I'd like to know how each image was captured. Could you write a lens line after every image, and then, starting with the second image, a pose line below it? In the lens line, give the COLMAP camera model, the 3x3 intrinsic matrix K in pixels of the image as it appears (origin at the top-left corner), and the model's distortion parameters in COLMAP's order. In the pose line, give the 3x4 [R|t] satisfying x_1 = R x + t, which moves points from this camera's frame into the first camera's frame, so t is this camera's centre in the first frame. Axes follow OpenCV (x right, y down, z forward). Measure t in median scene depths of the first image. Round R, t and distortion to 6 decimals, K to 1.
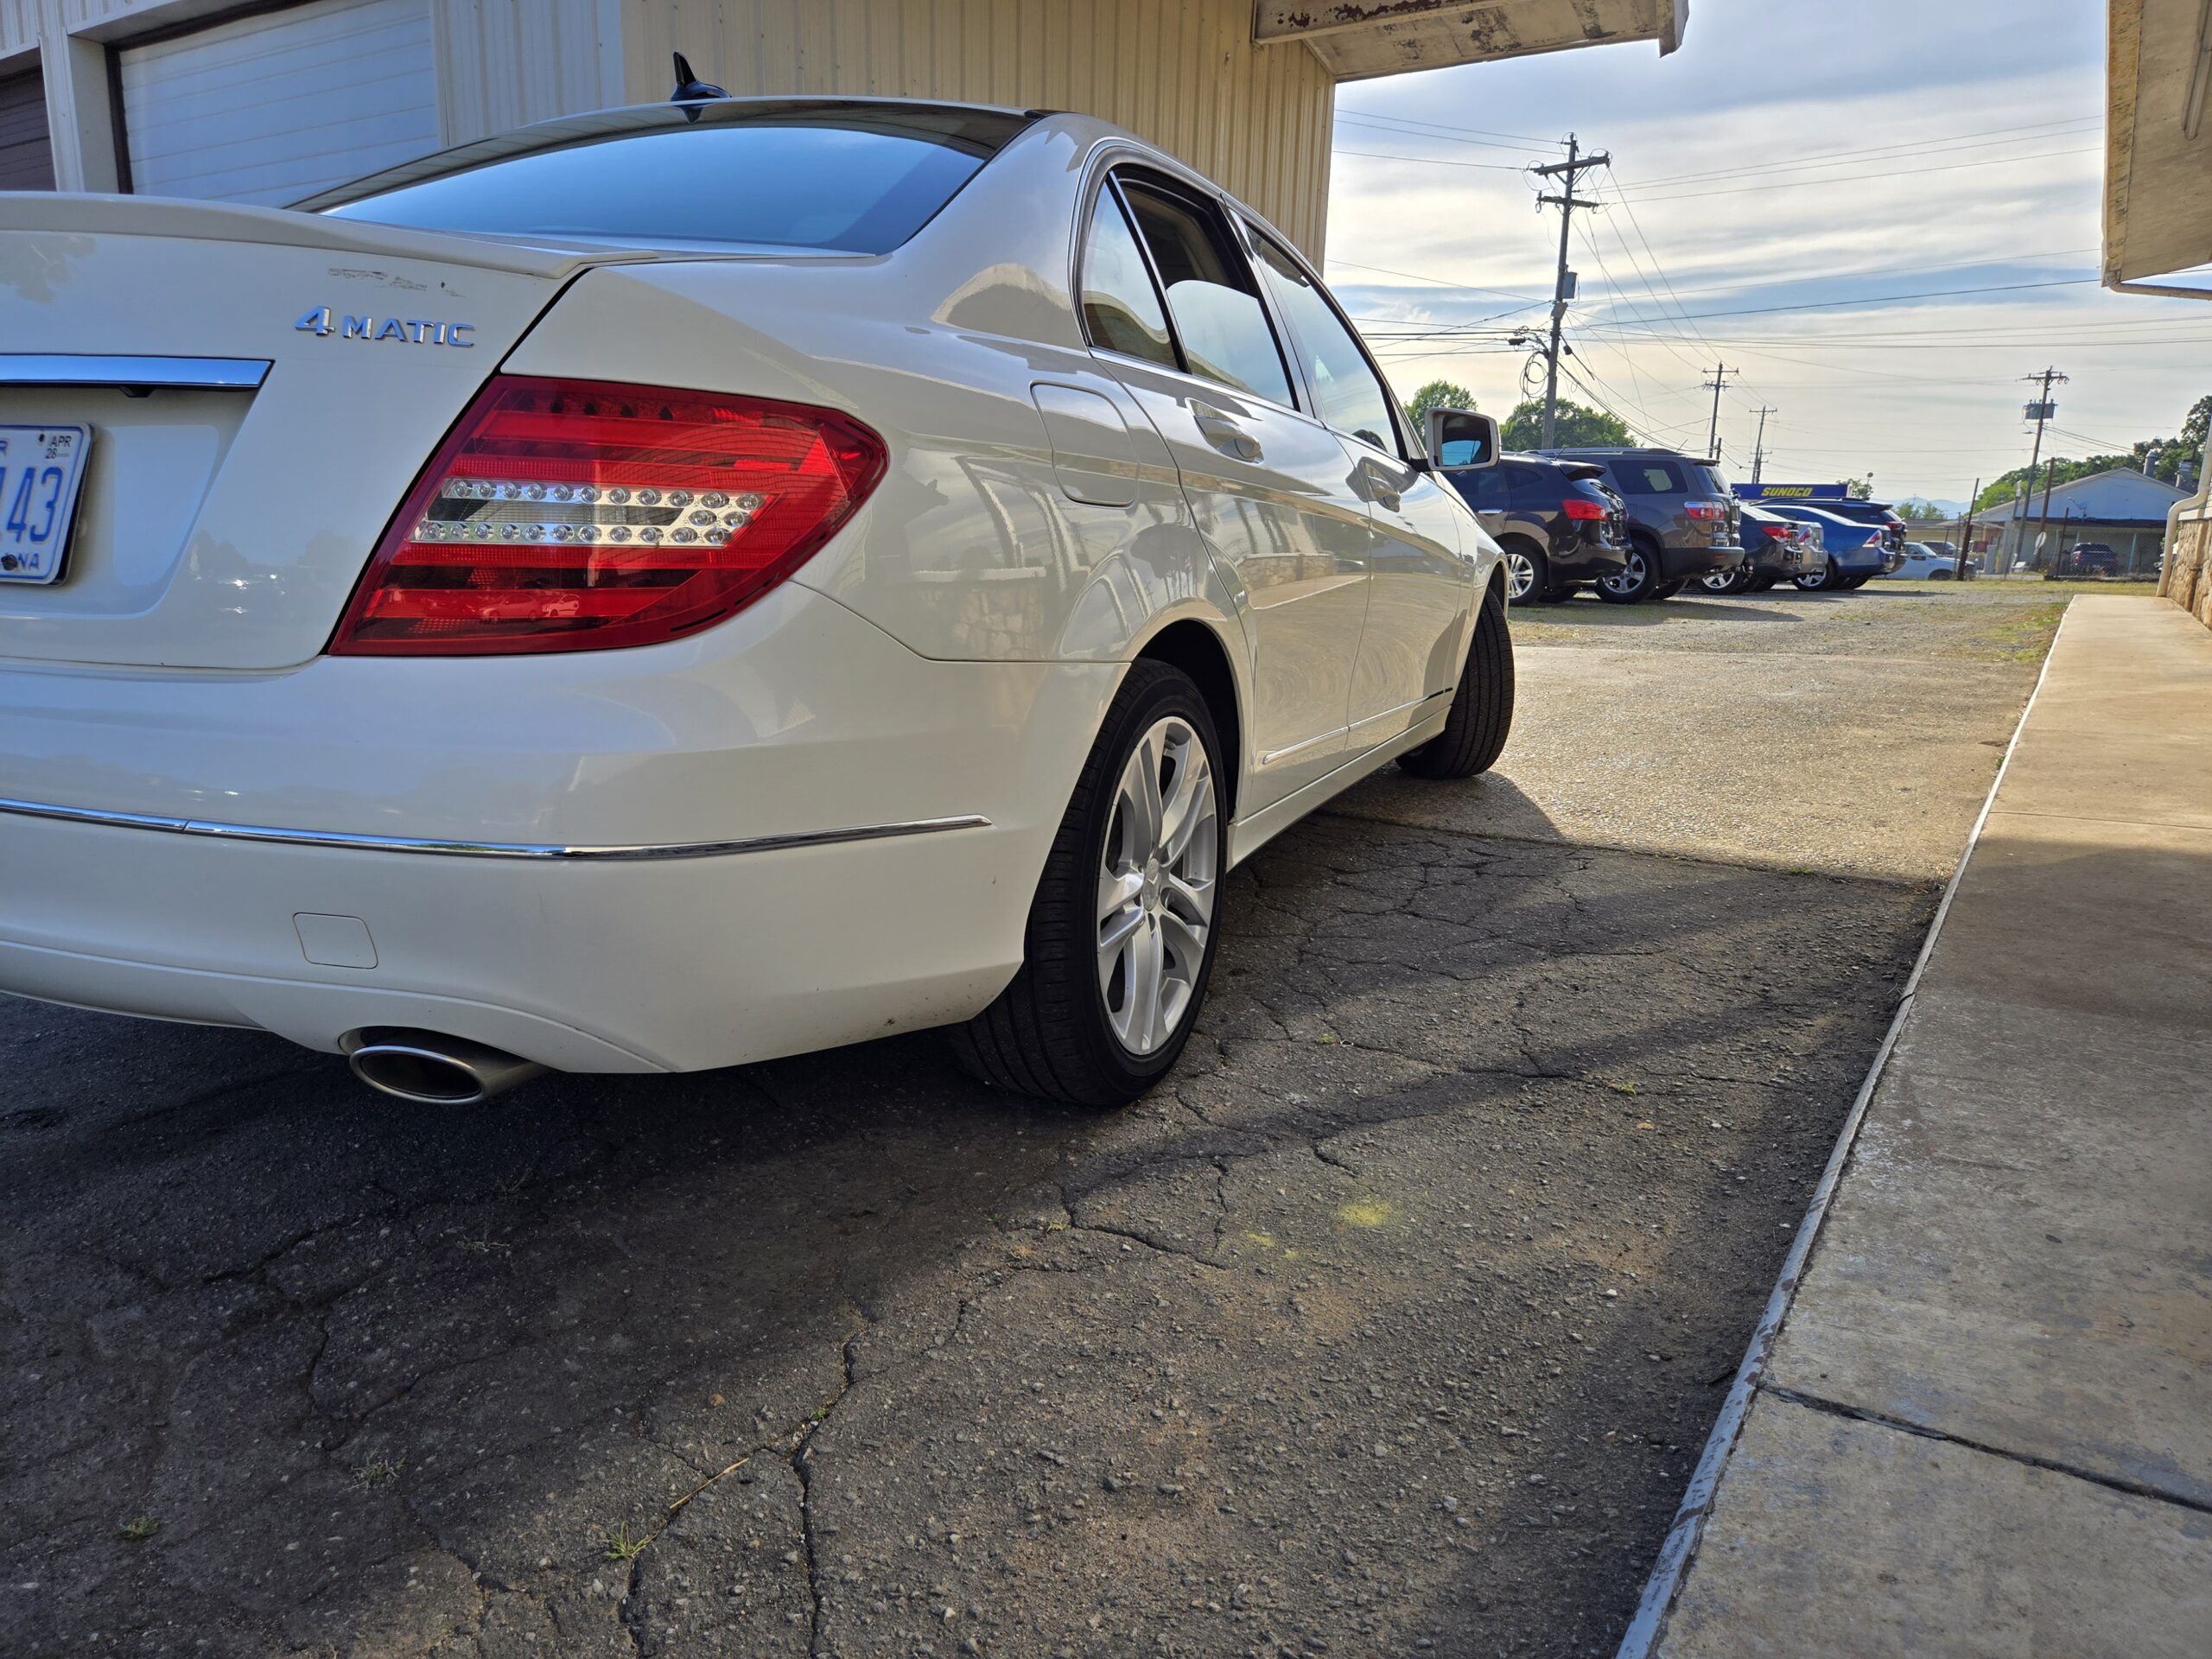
lens RADIAL K [[1470.0, 0, 1105.3], [0, 1470.0, 851.8], [0, 0, 1]] dist [0.075427, -0.064568]
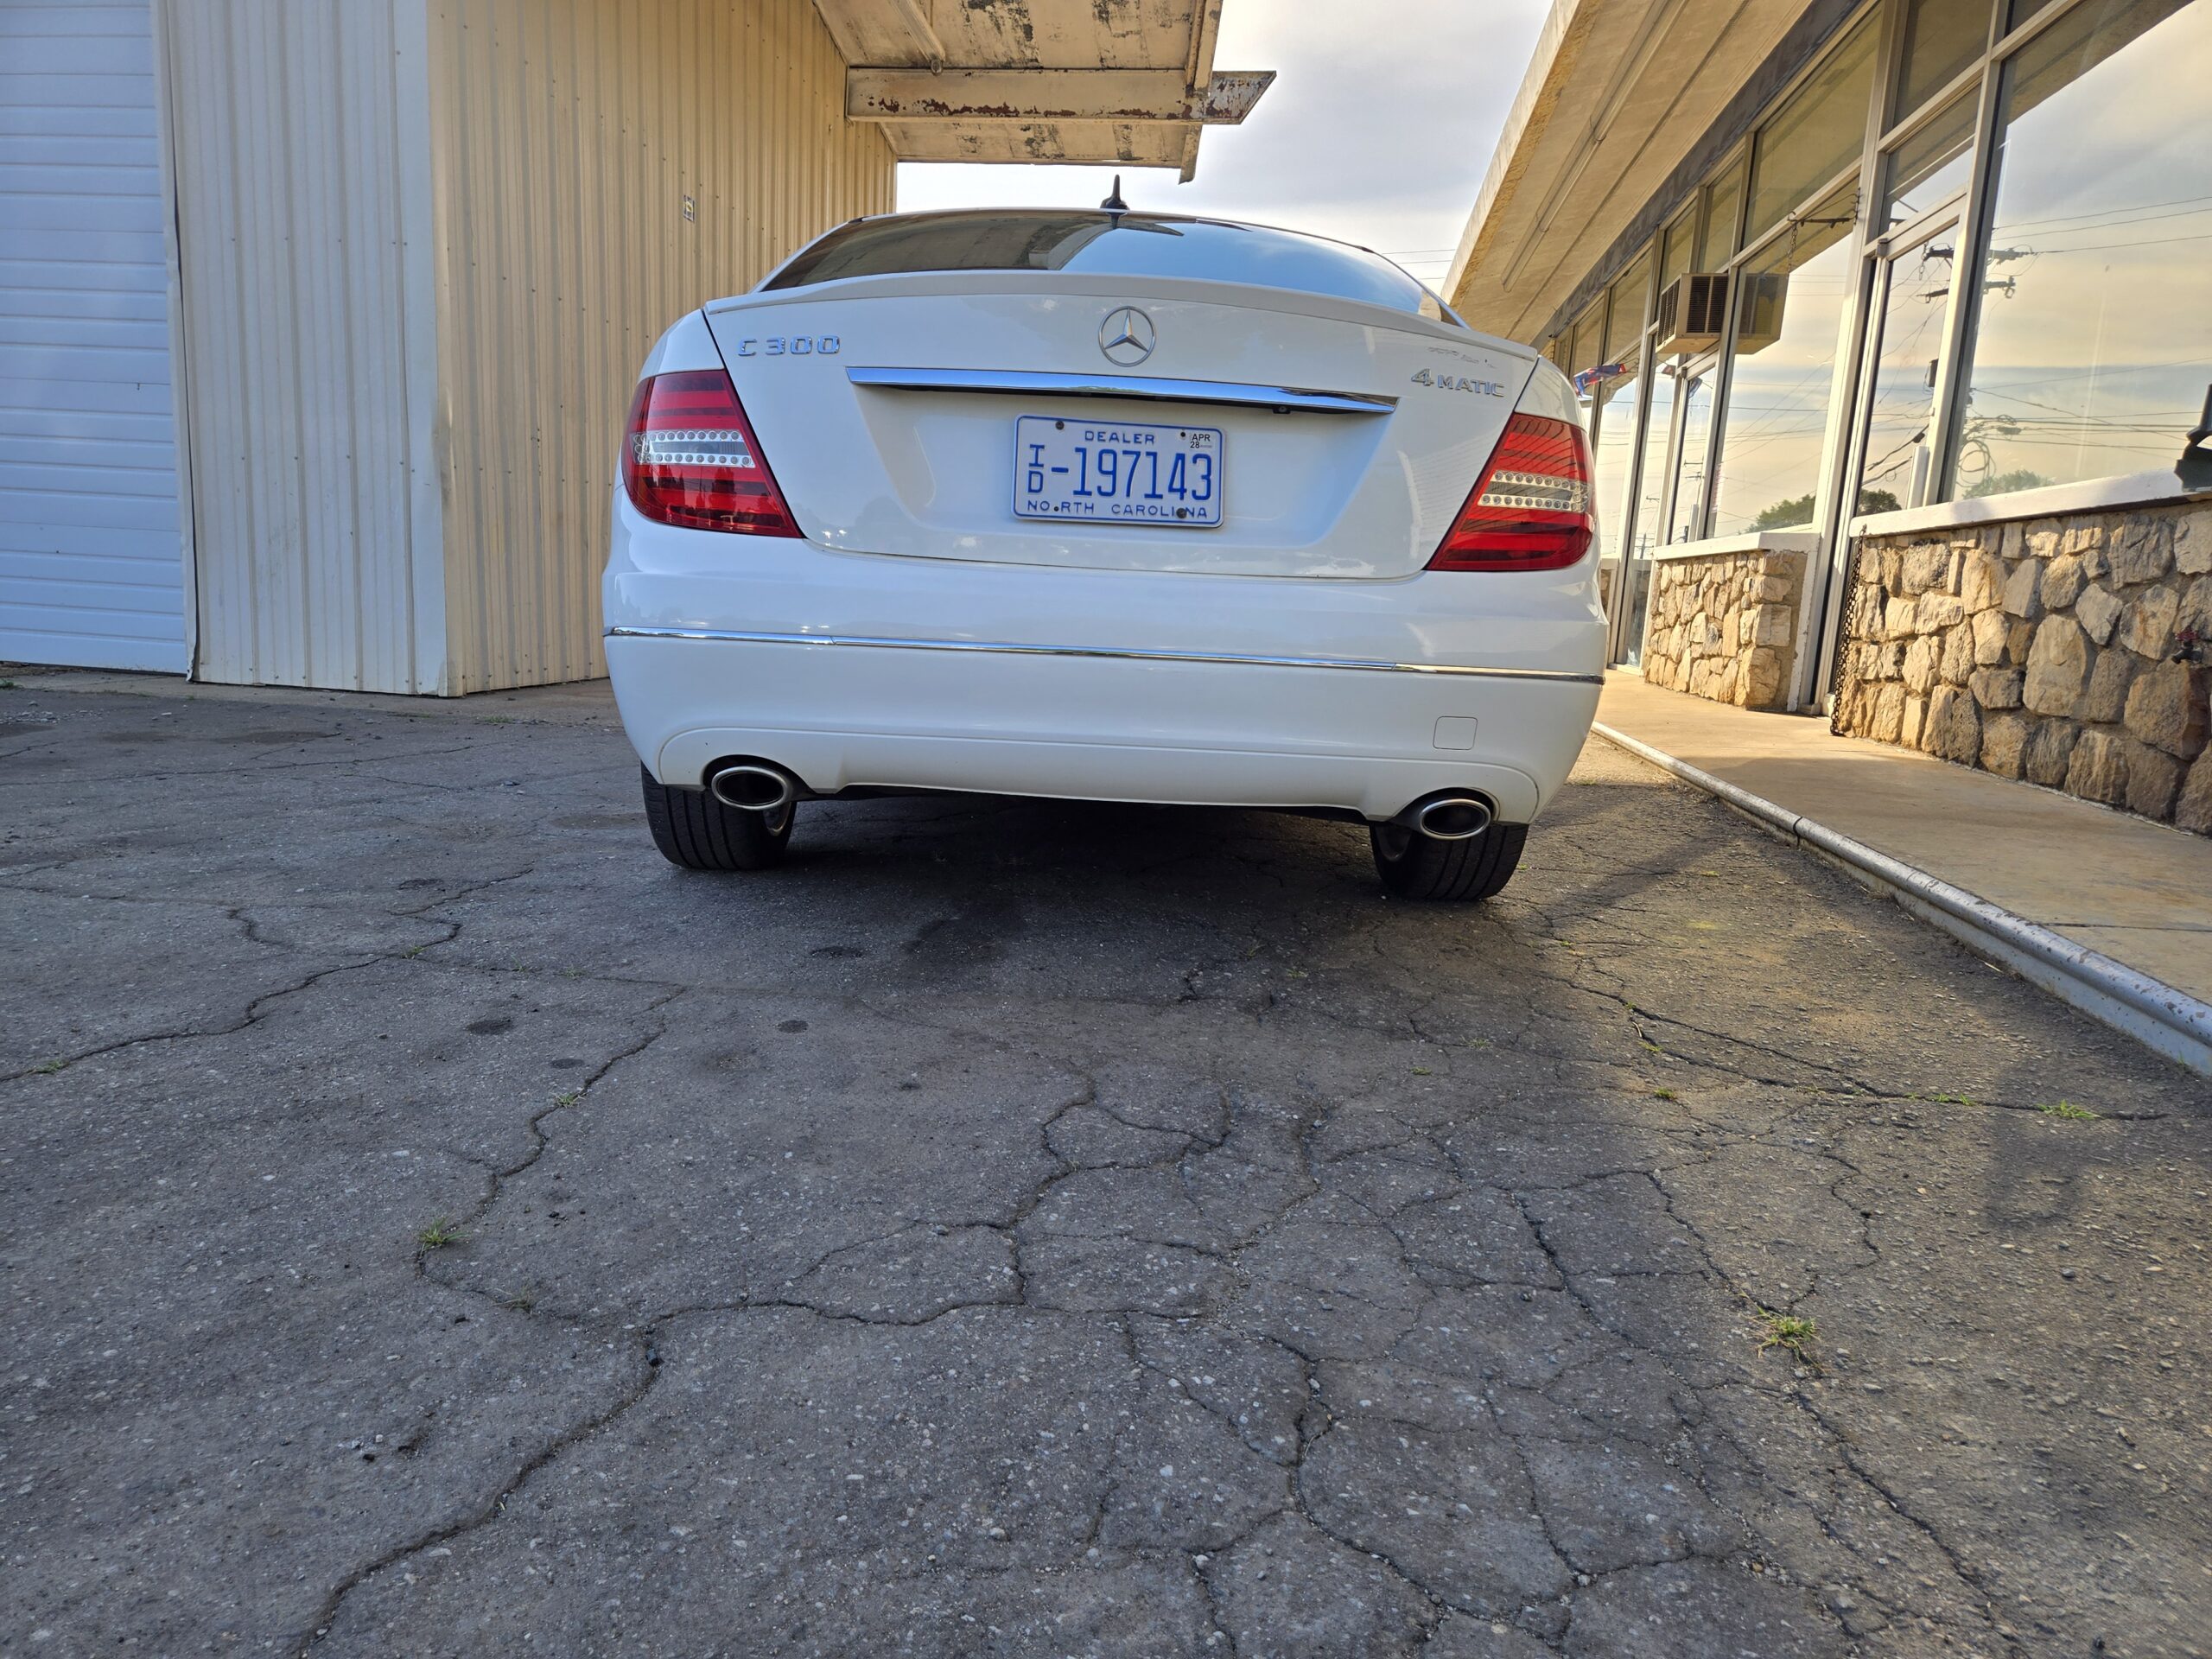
lens RADIAL K [[1470.0, 0, 1105.3], [0, 1470.0, 851.8], [0, 0, 1]] dist [0.075427, -0.064568]
pose [[0.911945, -0.052313, 0.406964, -1.435646], [0.065290, 0.997703, -0.018057, 0.181738], [-0.405084, 0.043038, 0.913266, -0.357823]]
